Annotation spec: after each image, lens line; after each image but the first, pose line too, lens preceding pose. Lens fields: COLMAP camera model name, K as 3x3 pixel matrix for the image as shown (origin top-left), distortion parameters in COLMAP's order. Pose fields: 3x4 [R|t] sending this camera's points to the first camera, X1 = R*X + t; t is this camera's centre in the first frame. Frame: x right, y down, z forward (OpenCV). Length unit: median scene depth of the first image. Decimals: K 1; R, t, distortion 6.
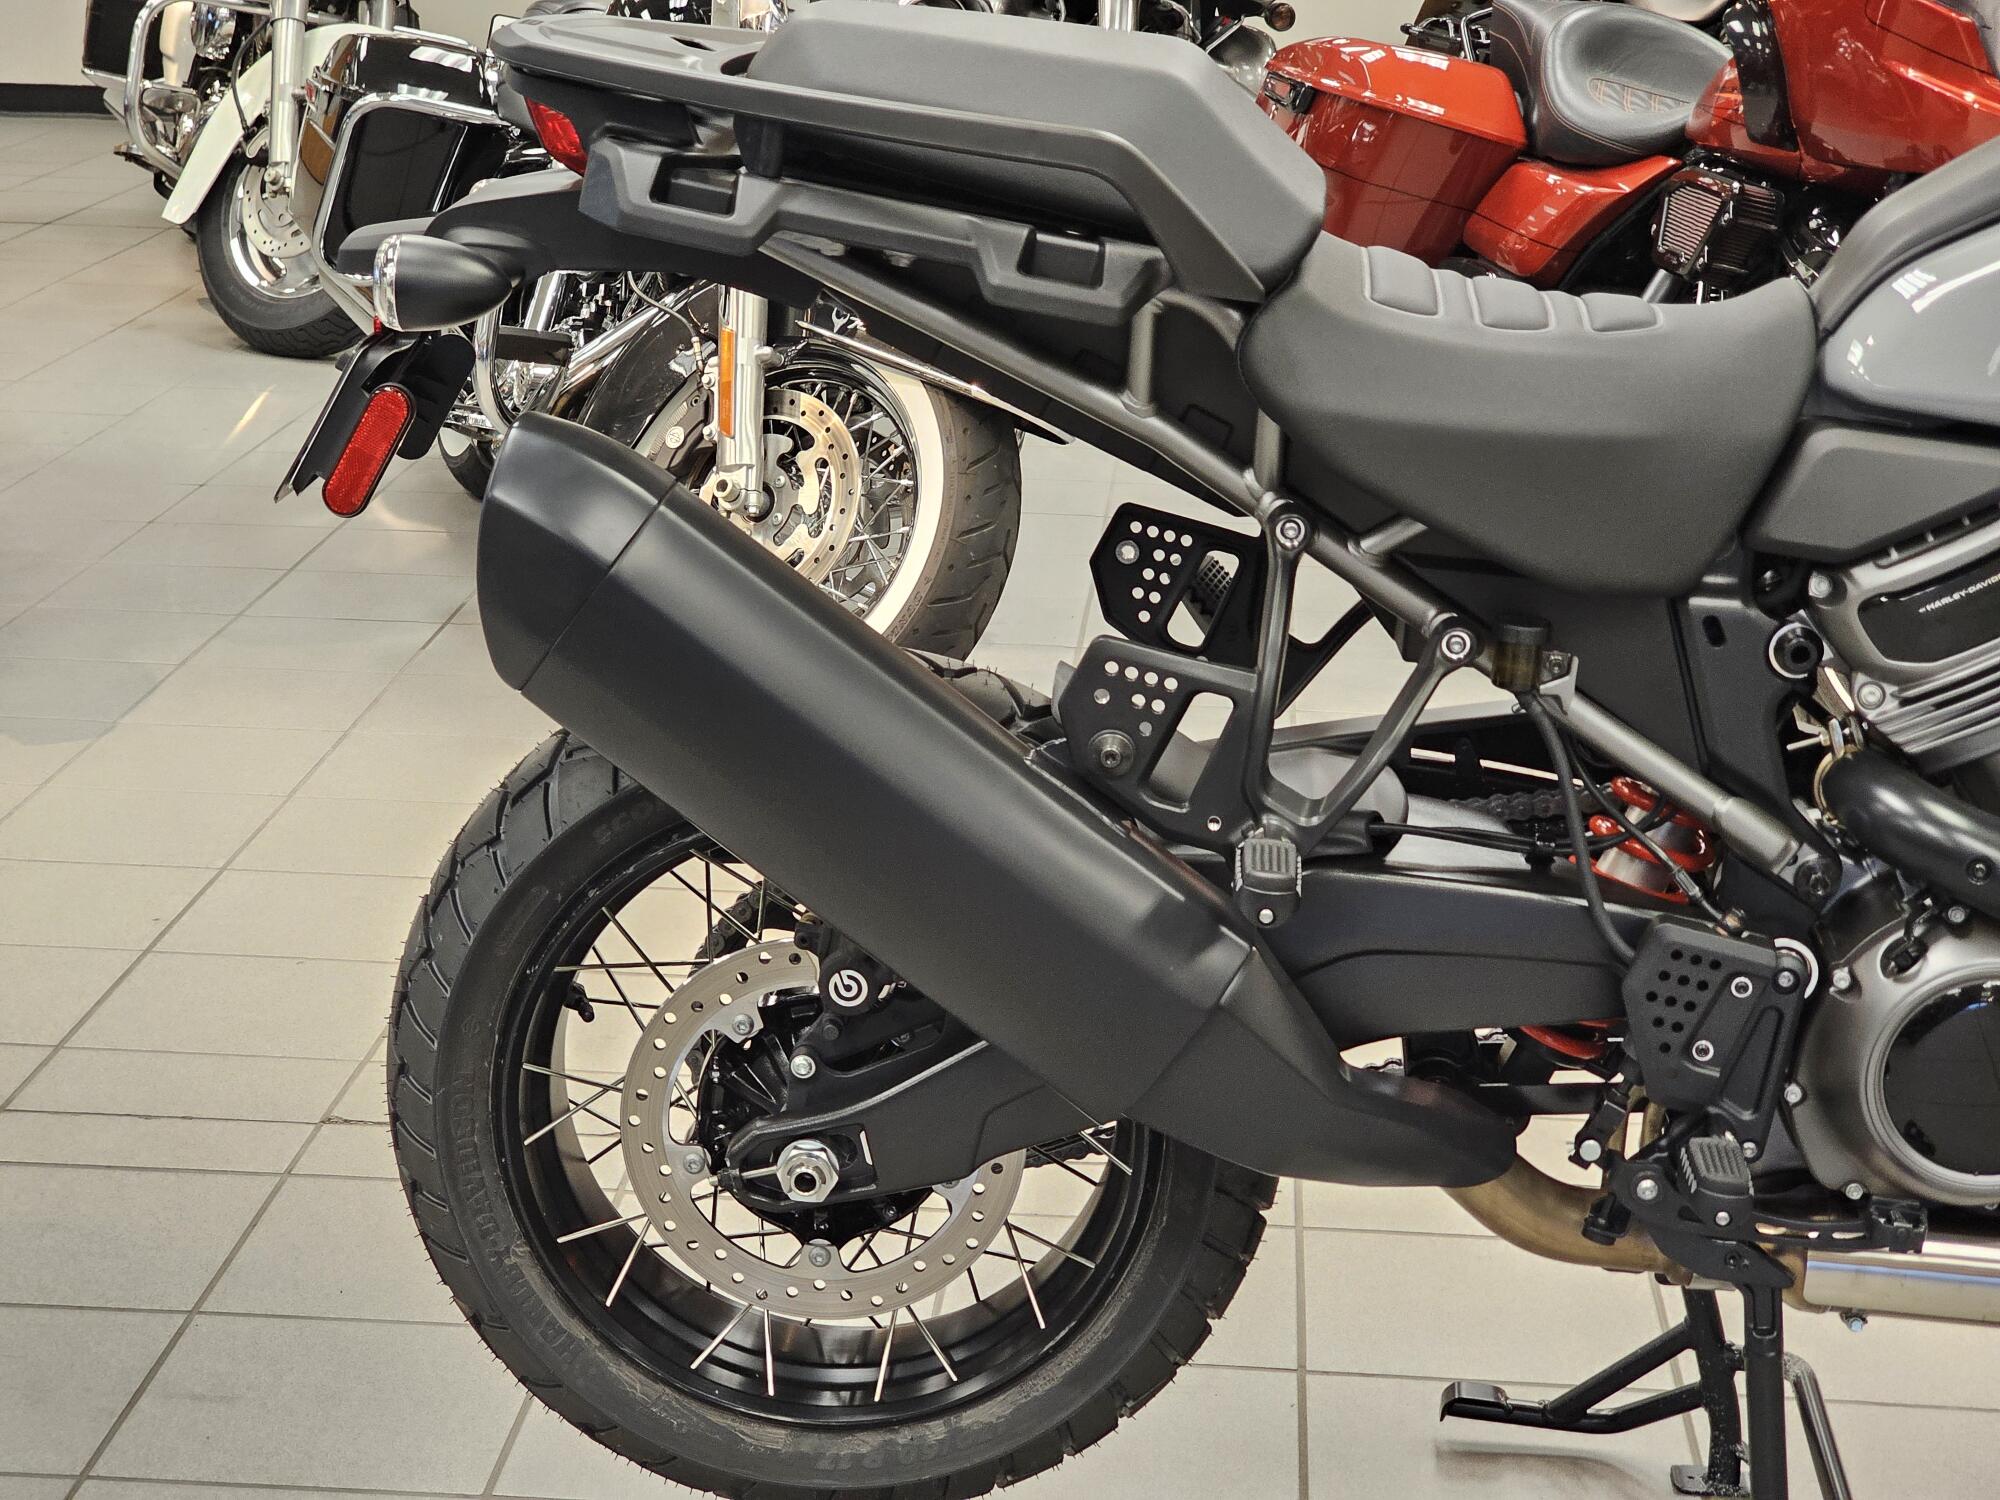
lens RADIAL K [[4001.6, 0, 883.0], [0, 4001.6, 753.2], [0, 0, 1]] dist [-0.069113, 0.671260]
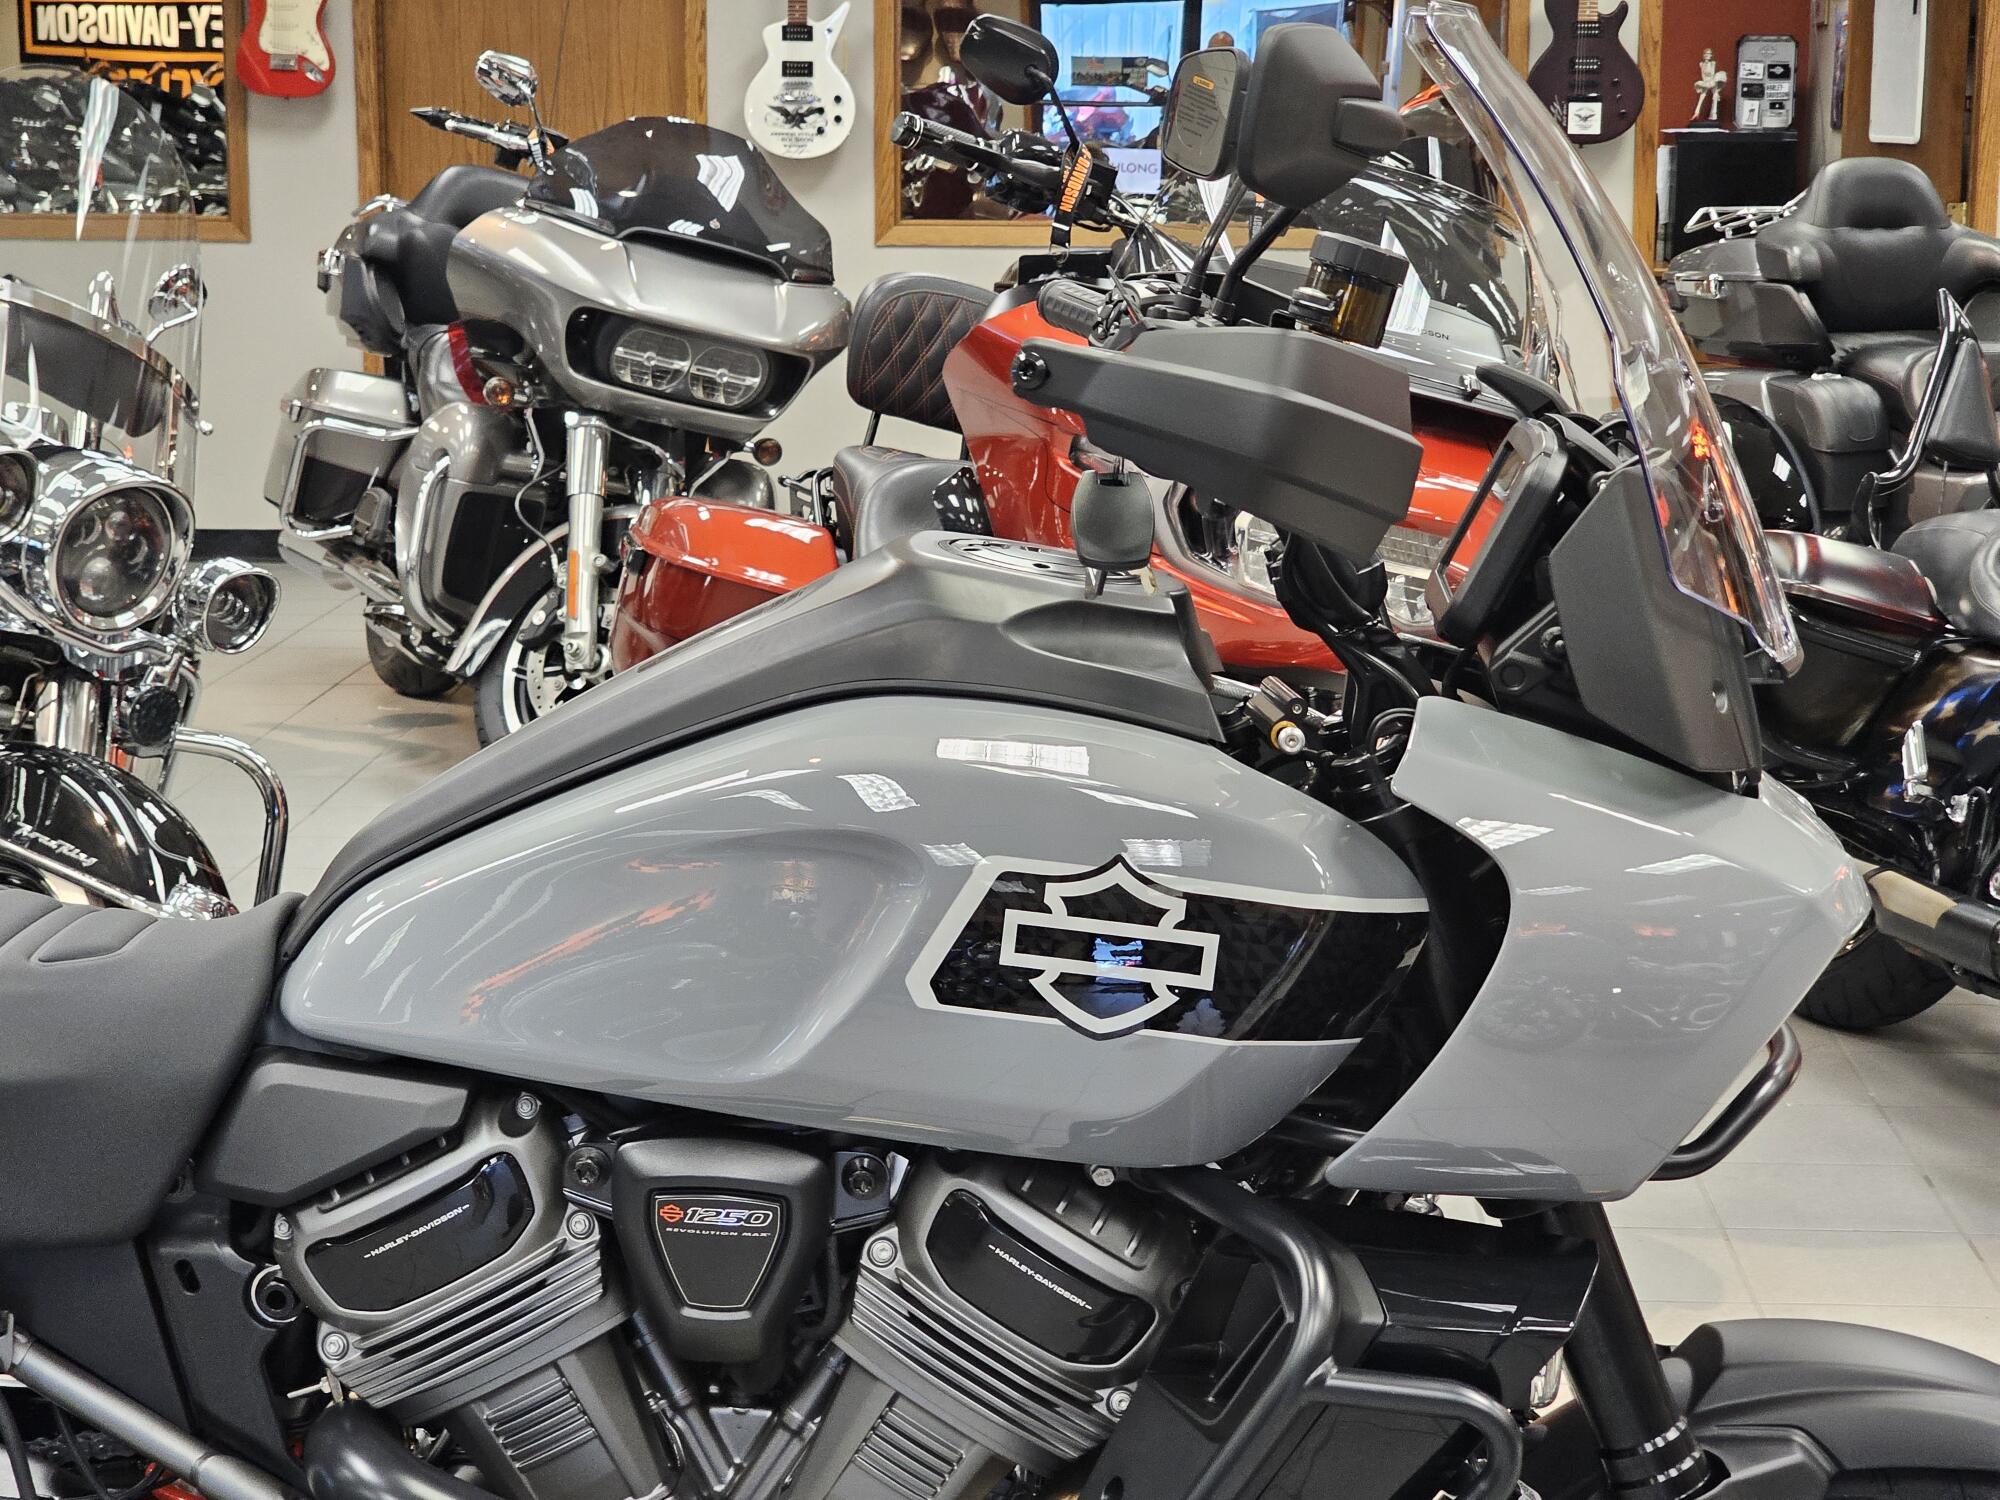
lens RADIAL K [[4007.7, 0, 1000.0], [0, 4007.7, 750.0], [0, 0, 1]] dist [-0.048572, 0.760549]
pose [[0.998665, -0.019490, 0.047841, 0.357415], [0.023752, 0.995641, -0.090190, -0.064214], [-0.045875, 0.091206, 0.994775, 0.049057]]
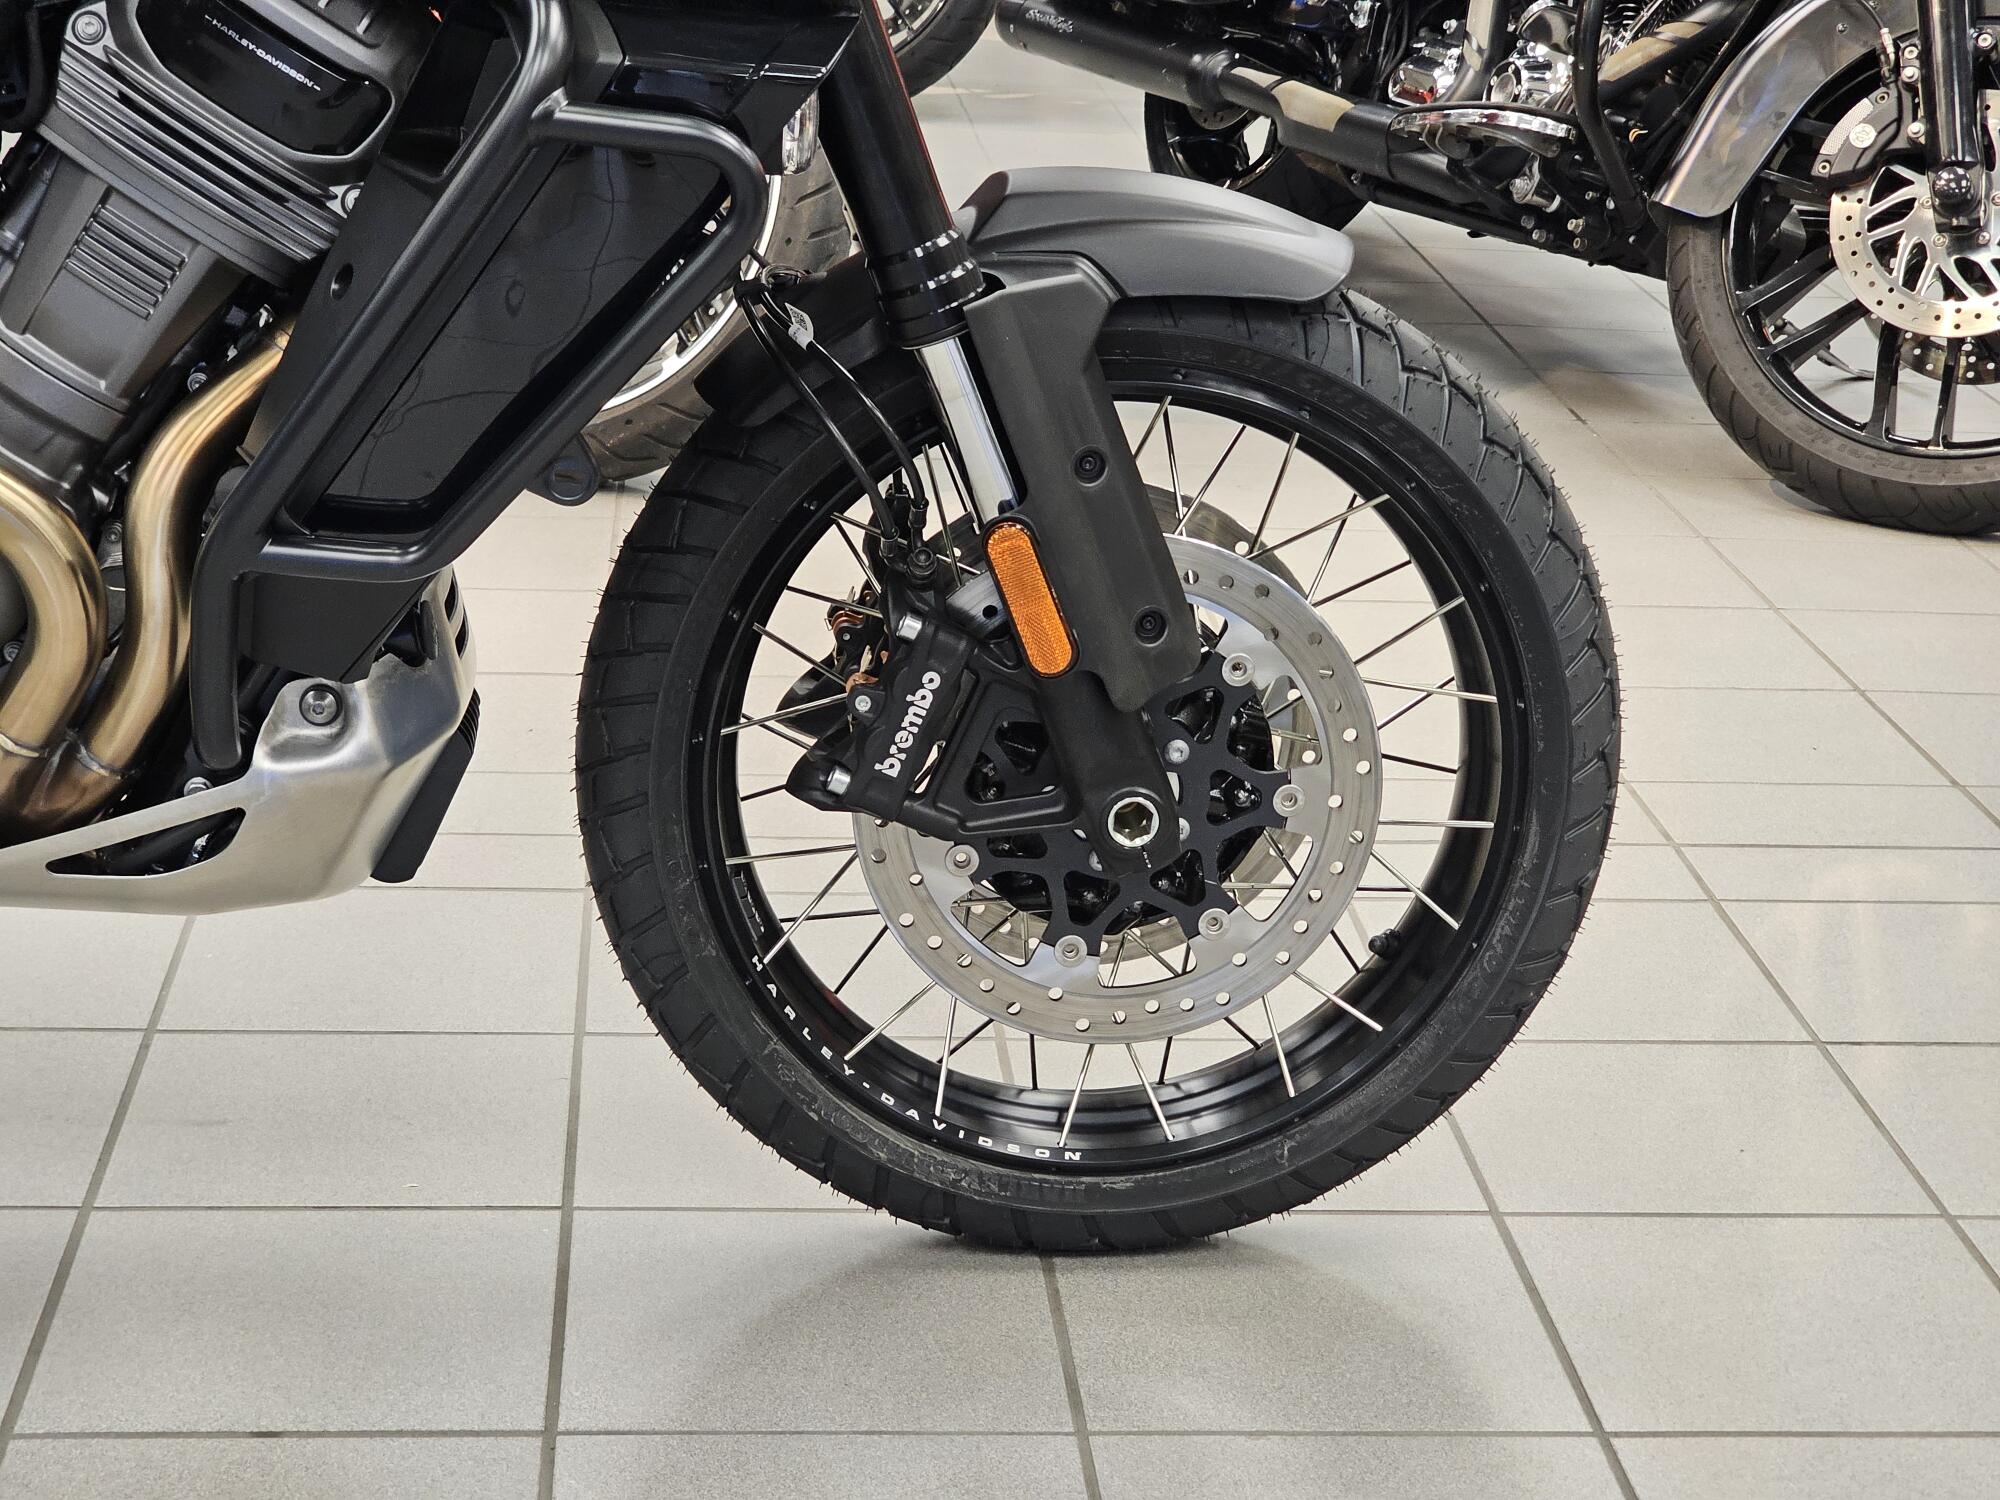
lens RADIAL K [[4007.7, 0, 1000.0], [0, 4007.7, 750.0], [0, 0, 1]] dist [-0.048572, 0.760549]
pose [[0.984414, -0.031469, 0.173029, 0.409505], [0.024411, 0.998787, 0.042771, 0.085865], [-0.174165, -0.037880, 0.983988, 0.105675]]
